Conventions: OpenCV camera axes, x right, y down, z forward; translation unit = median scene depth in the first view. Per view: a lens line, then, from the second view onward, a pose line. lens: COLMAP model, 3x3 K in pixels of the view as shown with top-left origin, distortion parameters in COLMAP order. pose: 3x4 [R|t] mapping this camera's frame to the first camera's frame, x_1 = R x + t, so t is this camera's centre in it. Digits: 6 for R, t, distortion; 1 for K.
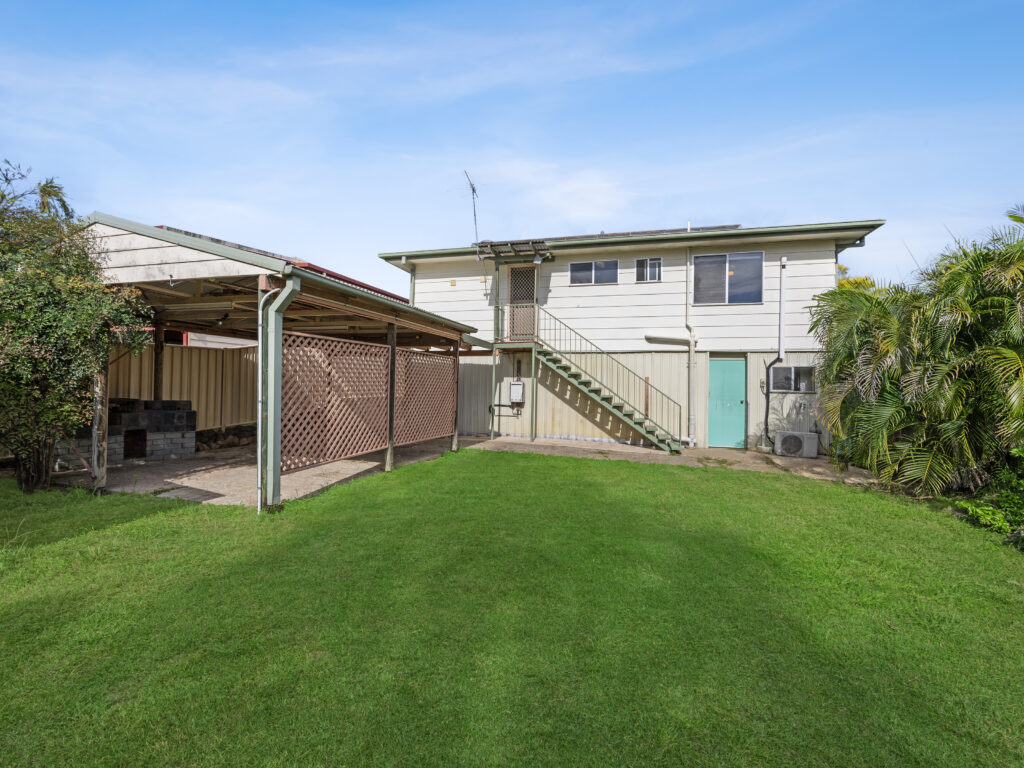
lens RADIAL K [[460.4, 0, 511.8], [0, 460.4, 383.4], [0, 0, 1]] dist [-0.002987, 0.001575]
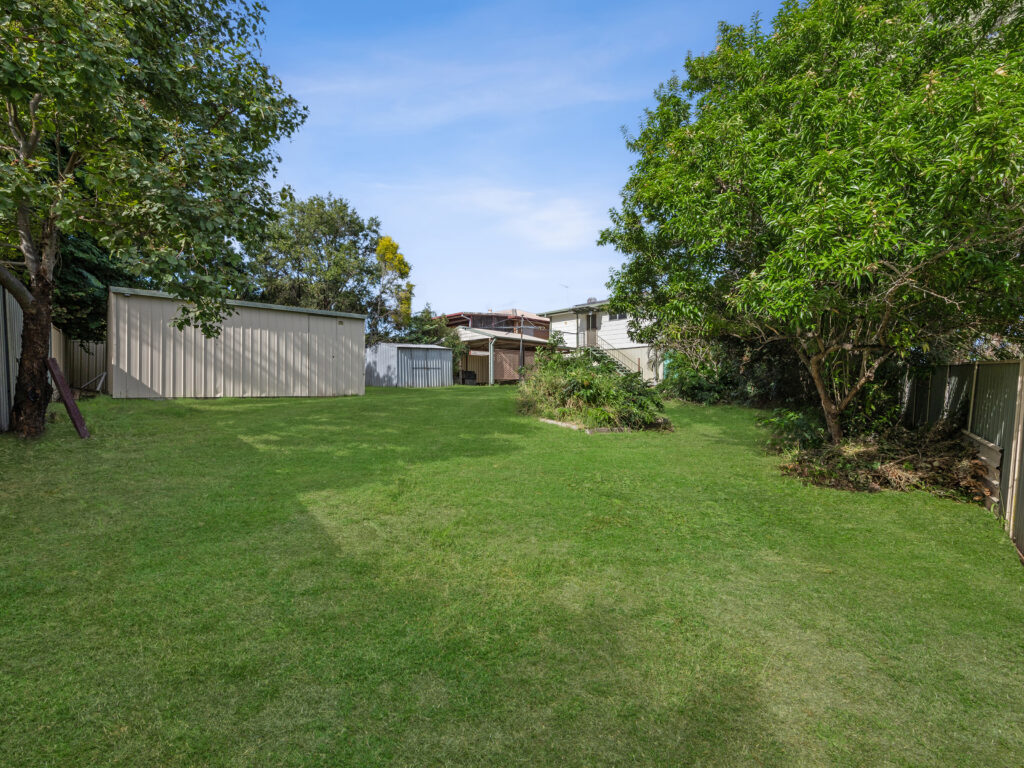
lens RADIAL K [[460.4, 0, 511.7], [0, 460.4, 385.7], [0, 0, 1]] dist [-0.002987, 0.001575]
pose [[0.884433, -0.019137, -0.466275, 0.775109], [0.015784, 0.999814, -0.011095, 0.131843], [0.466400, 0.002453, 0.884570, -1.286841]]
